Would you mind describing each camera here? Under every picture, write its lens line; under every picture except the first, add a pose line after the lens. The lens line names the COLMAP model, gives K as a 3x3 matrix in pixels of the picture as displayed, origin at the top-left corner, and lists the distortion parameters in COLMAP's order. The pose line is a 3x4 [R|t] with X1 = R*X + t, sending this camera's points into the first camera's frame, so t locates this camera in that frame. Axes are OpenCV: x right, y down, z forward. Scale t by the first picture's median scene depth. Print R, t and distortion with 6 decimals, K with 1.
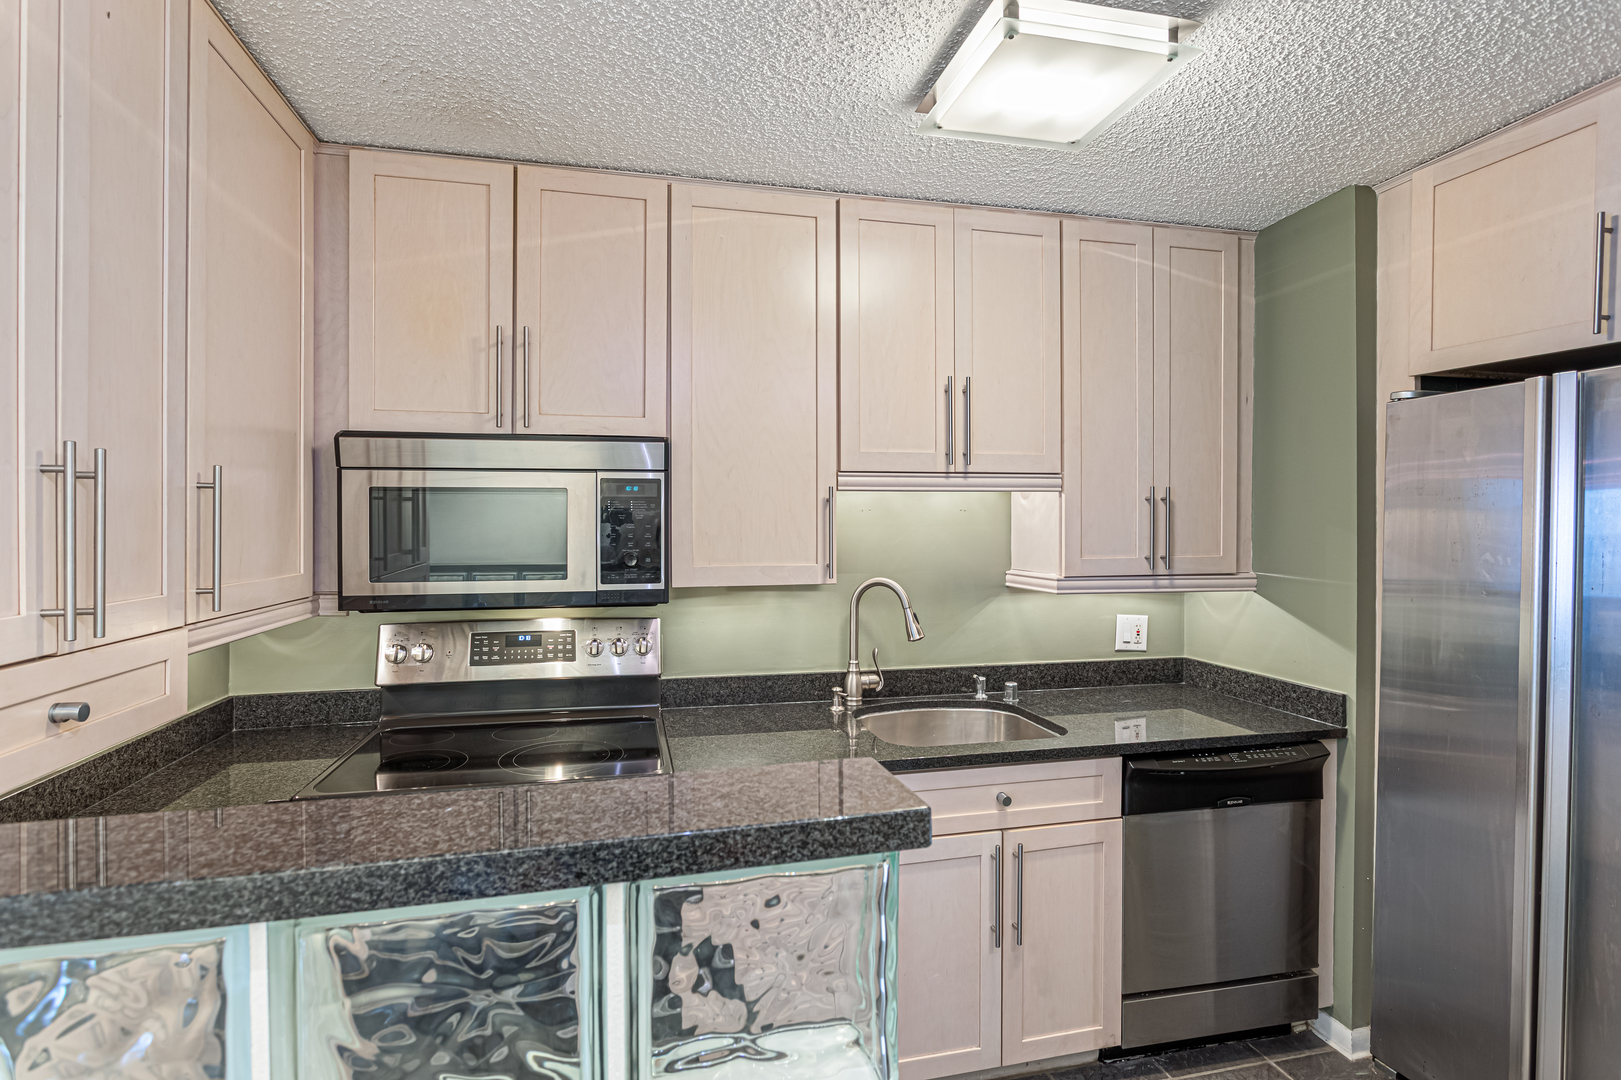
lens RADIAL K [[796.8, 0, 810.5], [0, 796.8, 540.0], [0, 0, 1]] dist [-0.018070, 0.000015]
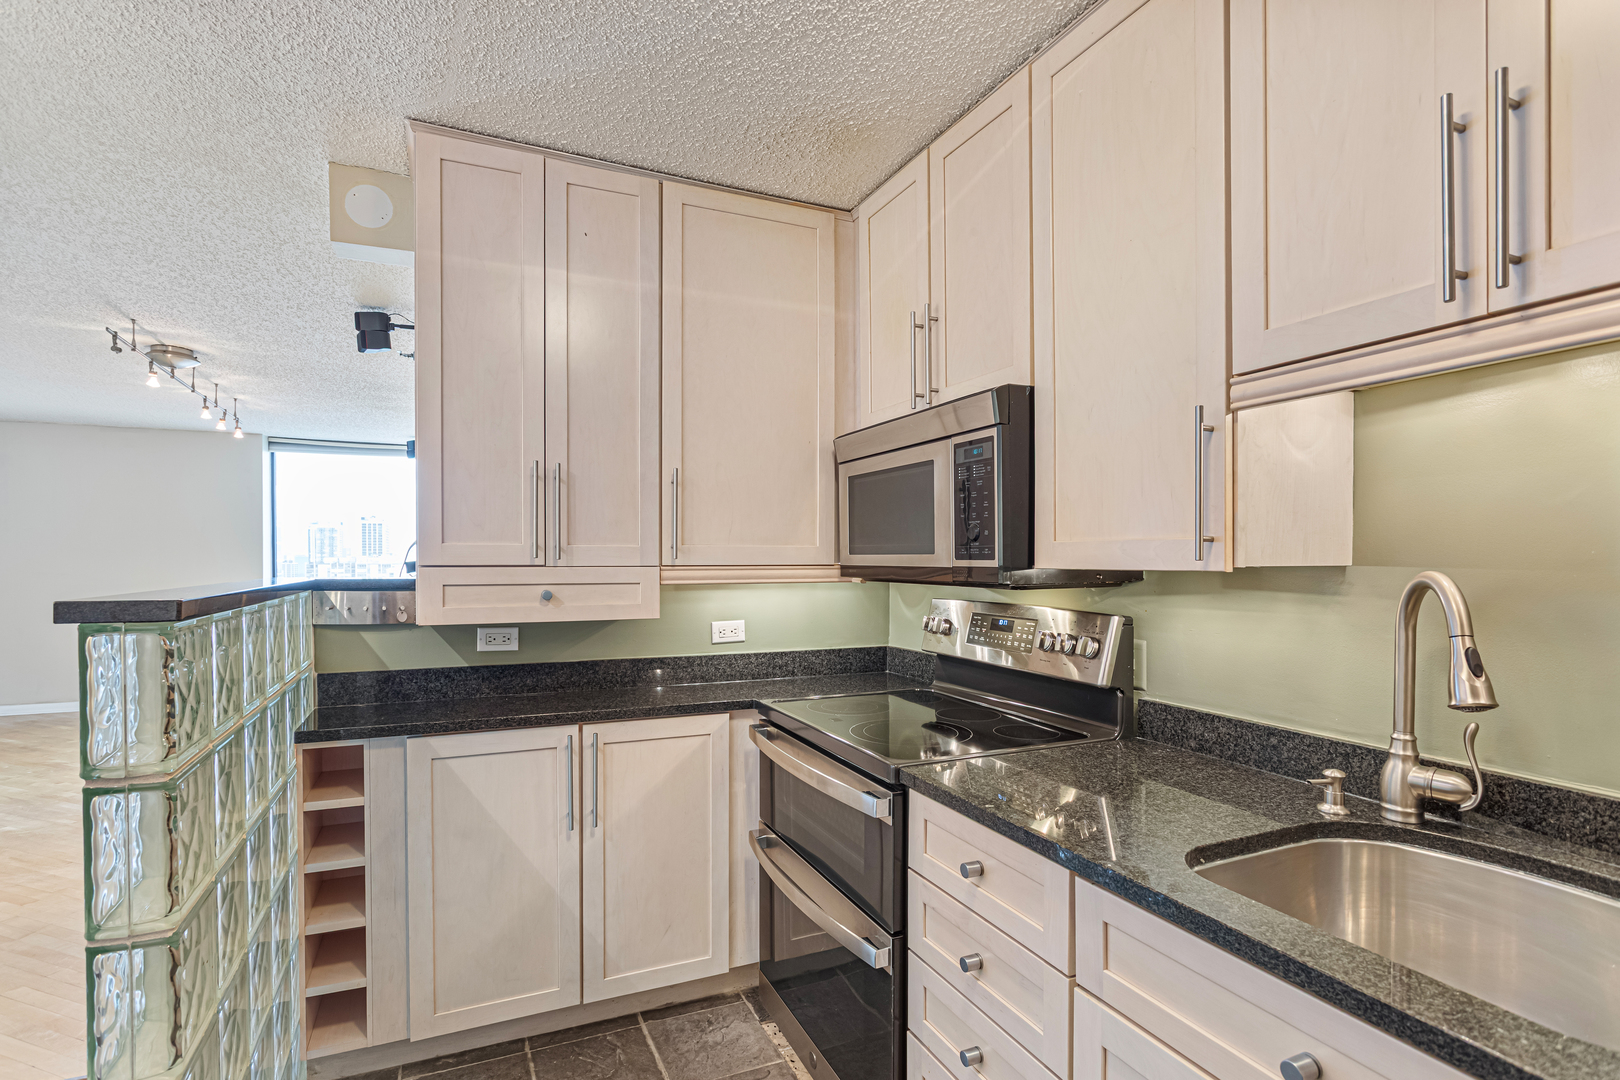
lens RADIAL K [[789.9, 0, 822.0], [0, 789.9, 562.3], [0, 0, 1]] dist [-0.015181, 0.000641]
pose [[0.201799, 0.008151, -0.979393, 0.528036], [-0.018258, 0.999823, 0.004559, 0.050507], [0.979257, 0.016962, 0.201912, 0.593435]]
